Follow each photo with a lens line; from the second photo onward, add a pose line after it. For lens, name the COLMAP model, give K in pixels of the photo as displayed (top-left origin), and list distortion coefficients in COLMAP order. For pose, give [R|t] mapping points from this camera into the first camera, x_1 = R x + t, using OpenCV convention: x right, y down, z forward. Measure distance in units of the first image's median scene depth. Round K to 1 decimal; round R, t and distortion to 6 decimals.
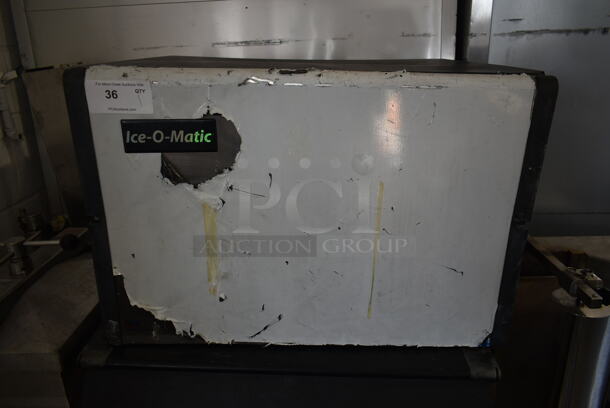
lens RADIAL K [[467.7, 0, 309.0], [0, 467.7, 206.8], [0, 0, 1]] dist [-0.012778, -0.002861]
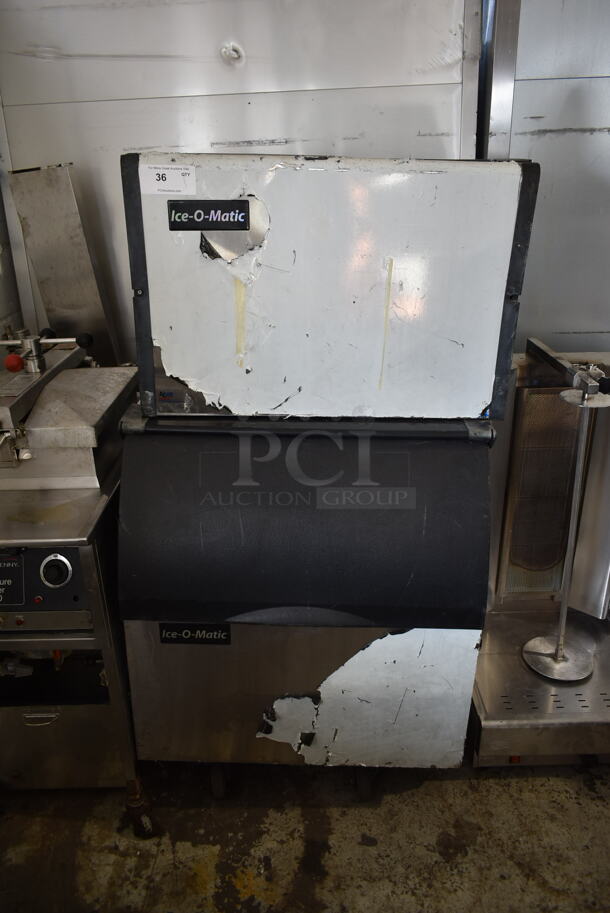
lens RADIAL K [[700.1, 0, 305.0], [0, 700.1, 456.5], [0, 0, 1]] dist [-0.012778, -0.002861]
pose [[0.999892, -0.002650, 0.014463, -0.076772], [0.001741, 0.998042, 0.062516, 0.301313], [-0.014601, -0.062484, 0.997939, -0.688551]]
